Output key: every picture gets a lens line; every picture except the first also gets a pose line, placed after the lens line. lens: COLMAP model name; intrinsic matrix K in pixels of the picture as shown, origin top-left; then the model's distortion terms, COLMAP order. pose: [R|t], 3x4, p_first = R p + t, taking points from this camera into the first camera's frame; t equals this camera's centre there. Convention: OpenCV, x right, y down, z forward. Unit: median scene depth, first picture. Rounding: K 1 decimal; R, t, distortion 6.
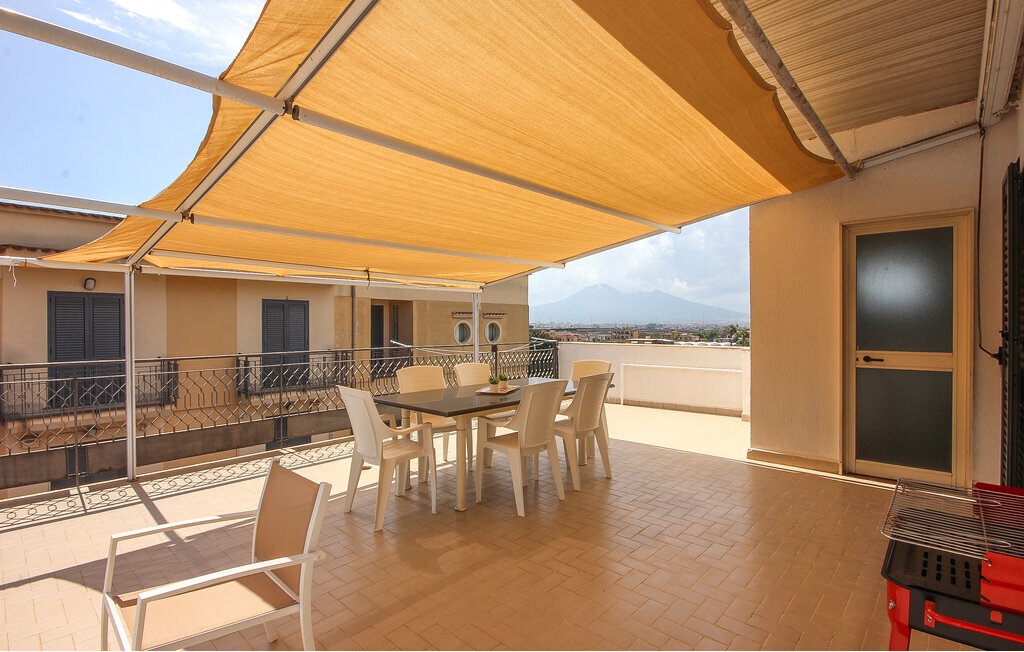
lens RADIAL K [[492.1, 0, 512.0], [0, 492.1, 326.0], [0, 0, 1]] dist [-0.000747, -0.000605]
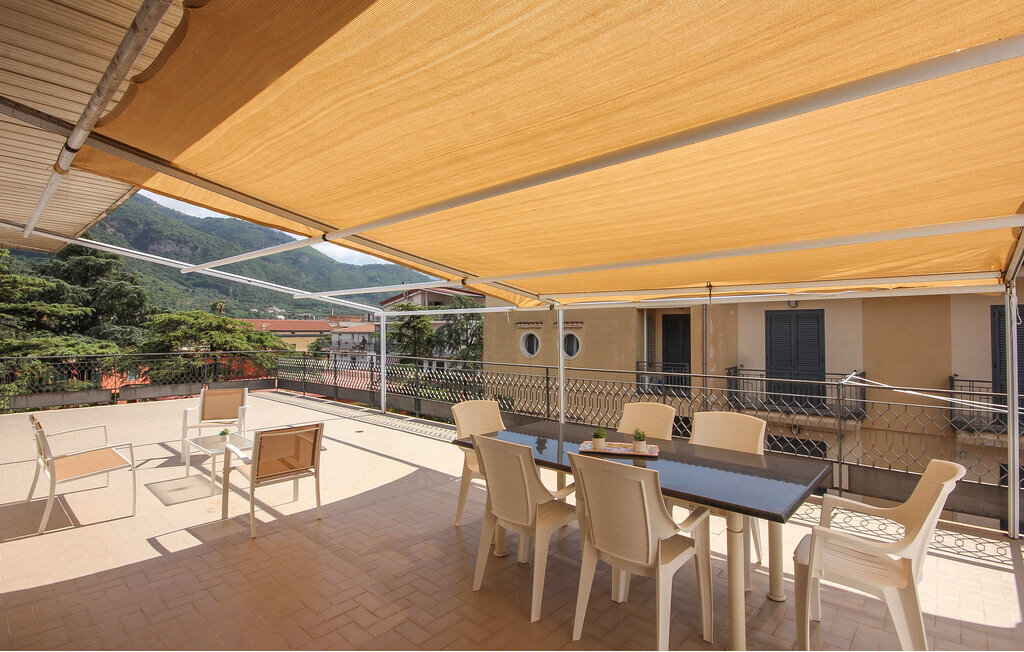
lens RADIAL K [[471.5, 0, 513.1], [0, 471.5, 321.2], [0, 0, 1]] dist [-0.002055, -0.000705]
pose [[0.016724, -0.019119, -0.999677, 0.661002], [-0.003914, 0.999808, -0.019187, -0.046368], [0.999852, 0.004233, 0.016646, 0.828093]]
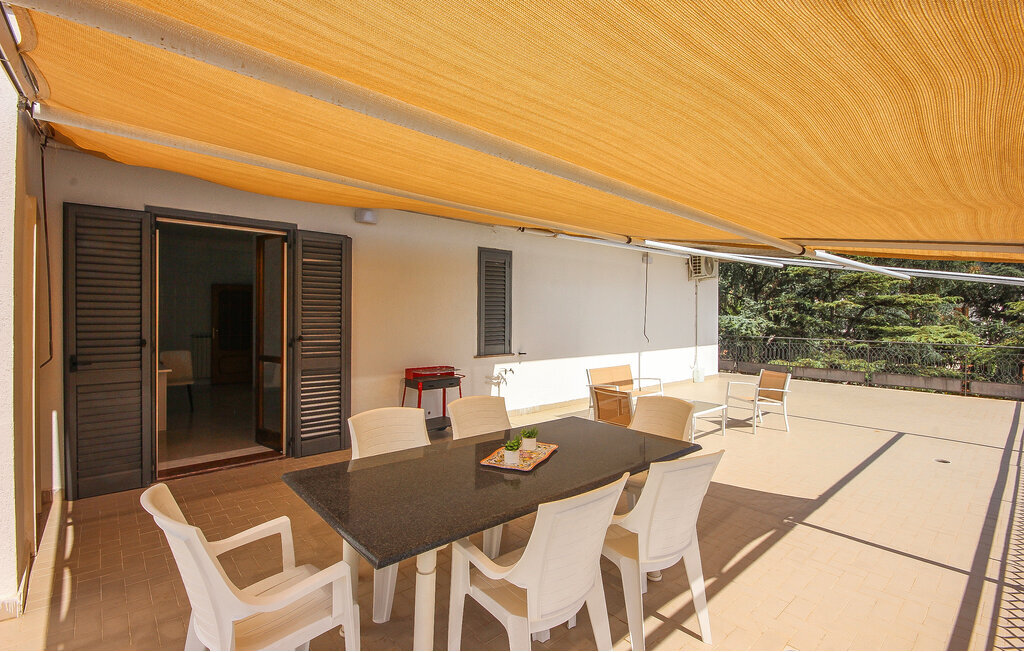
lens RADIAL K [[476.3, 0, 512.0], [0, 476.3, 326.0], [0, 0, 1]] dist [-0.000789, -0.014020]
pose [[-0.994338, -0.005518, 0.106122, -0.077932], [-0.002876, 0.999682, 0.025034, -0.048008], [-0.106227, 0.024587, -0.994038, 1.585484]]
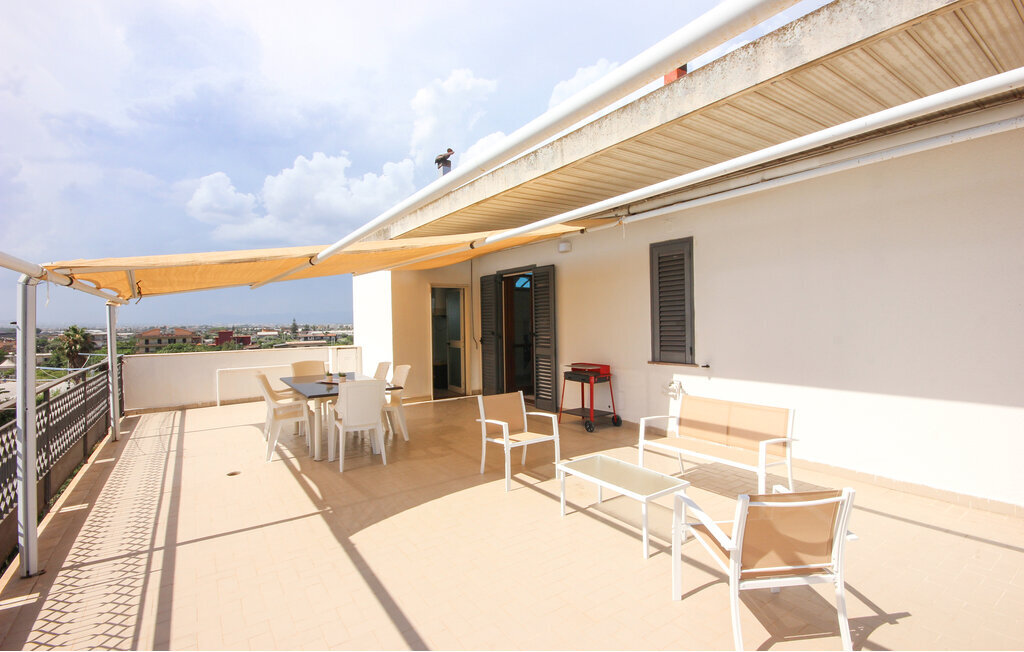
lens RADIAL K [[471.5, 0, 513.1], [0, 471.5, 321.2], [0, 0, 1]] dist [-0.002055, -0.000705]
pose [[0.232296, -0.007362, 0.972617, -1.272951], [0.021116, 0.999774, 0.002524, -0.045177], [-0.972416, 0.019951, 0.232399, 0.148274]]
